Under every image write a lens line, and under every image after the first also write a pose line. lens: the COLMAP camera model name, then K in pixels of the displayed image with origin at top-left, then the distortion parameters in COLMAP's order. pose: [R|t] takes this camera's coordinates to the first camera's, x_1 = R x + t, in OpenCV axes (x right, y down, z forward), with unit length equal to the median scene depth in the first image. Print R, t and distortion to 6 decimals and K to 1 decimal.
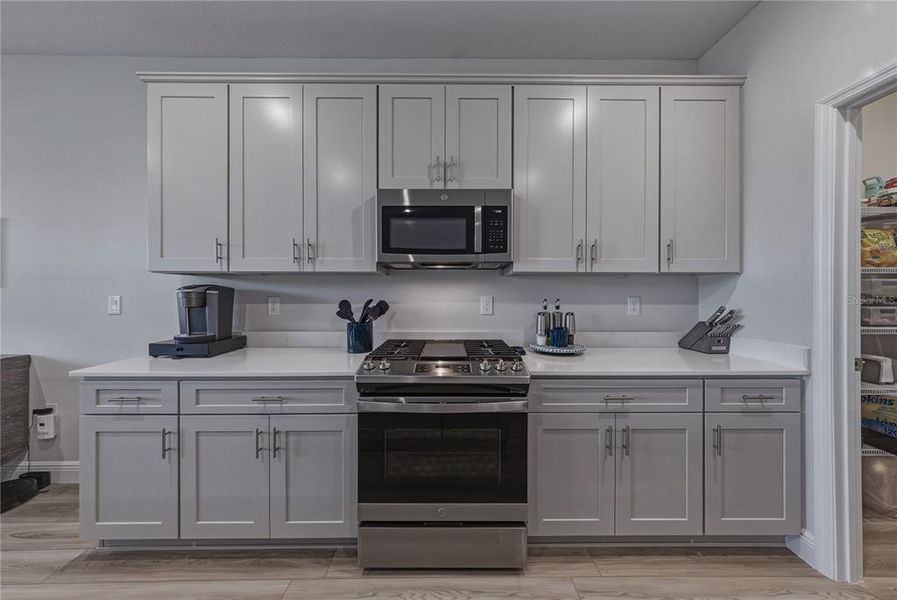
lens RADIAL K [[317.0, 0, 444.0], [0, 317.0, 294.2], [0, 0, 1]] dist [0.001486, -0.000149]
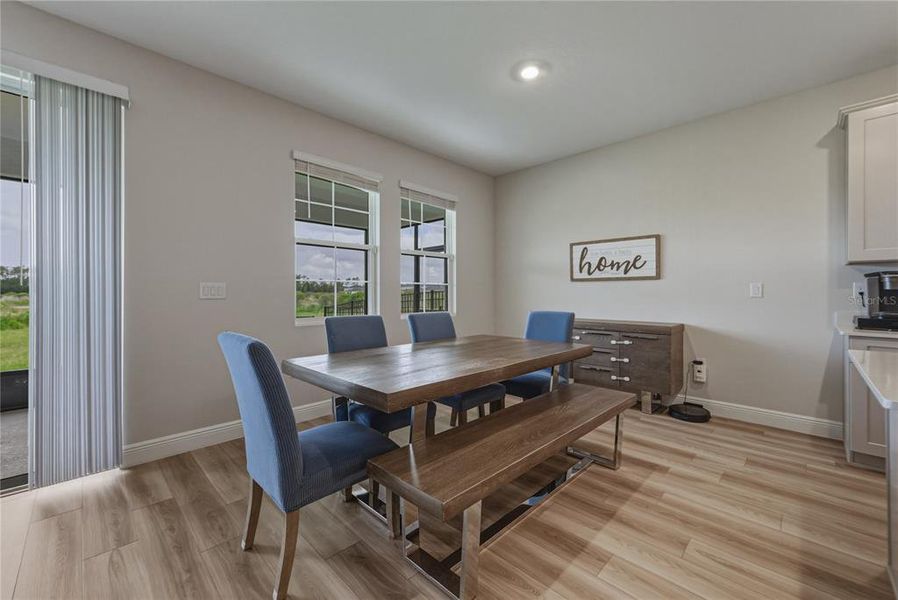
lens RADIAL K [[371.5, 0, 445.6], [0, 371.5, 294.4], [0, 0, 1]] dist [0.006730, 0.001394]
pose [[0.712960, 0.001673, -0.701203, -1.008229], [-0.000870, 0.999998, 0.001502, 0.058881], [0.701205, -0.000461, 0.712960, -1.183671]]
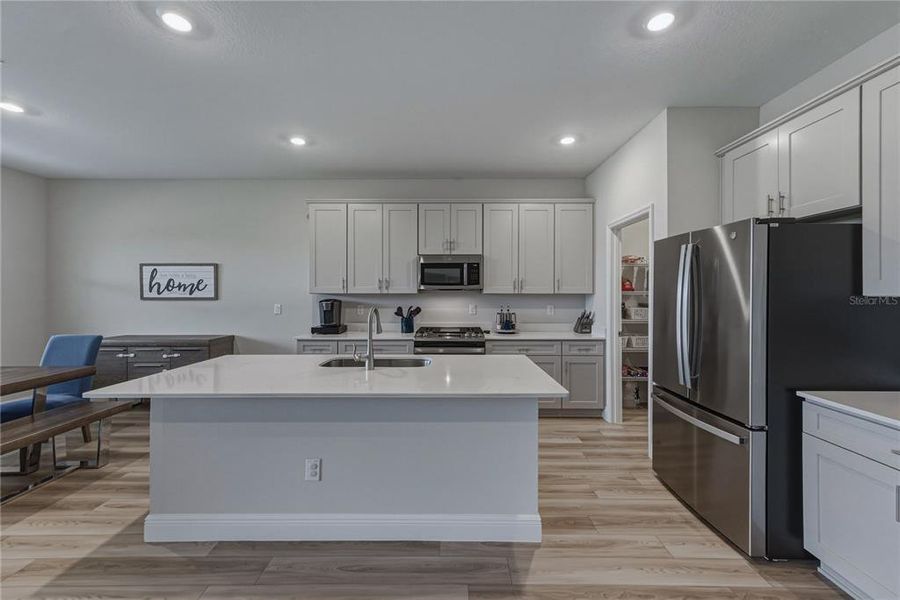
lens RADIAL K [[372.3, 0, 446.9], [0, 372.3, 291.0], [0, 0, 1]] dist [0.006730, 0.001394]
pose [[0.999998, 0.000141, -0.001967, -0.015671], [-0.000157, 0.999965, -0.008365, -0.064768], [0.001966, 0.008365, 0.999963, -1.437961]]
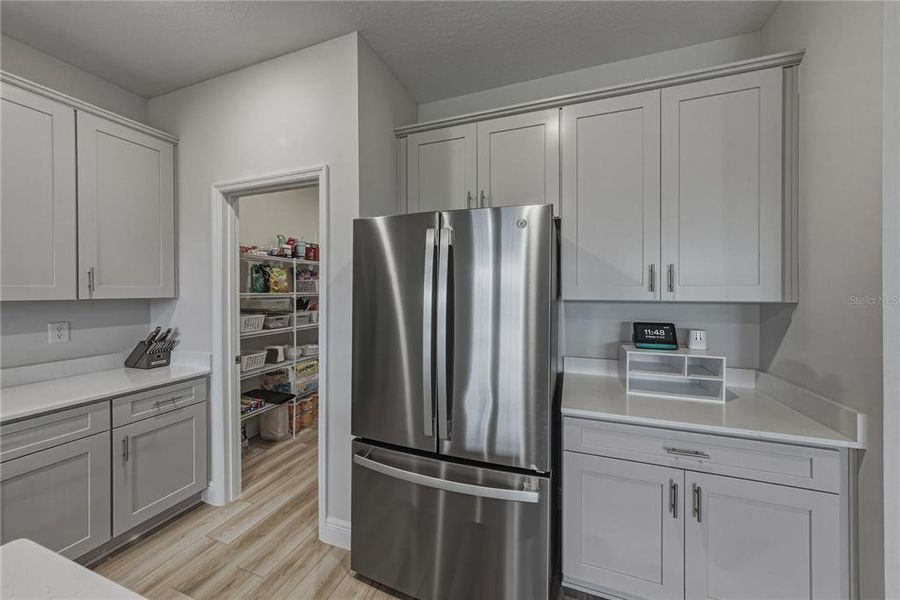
lens RADIAL K [[309.3, 0, 461.9], [0, 309.3, 293.0], [0, 0, 1]] dist [0.000926, -0.000218]
pose [[0.304901, -0.007352, 0.952356, 0.137225], [0.003719, 0.999972, 0.006529, -0.089758], [-0.952377, 0.001551, 0.304919, -0.410234]]
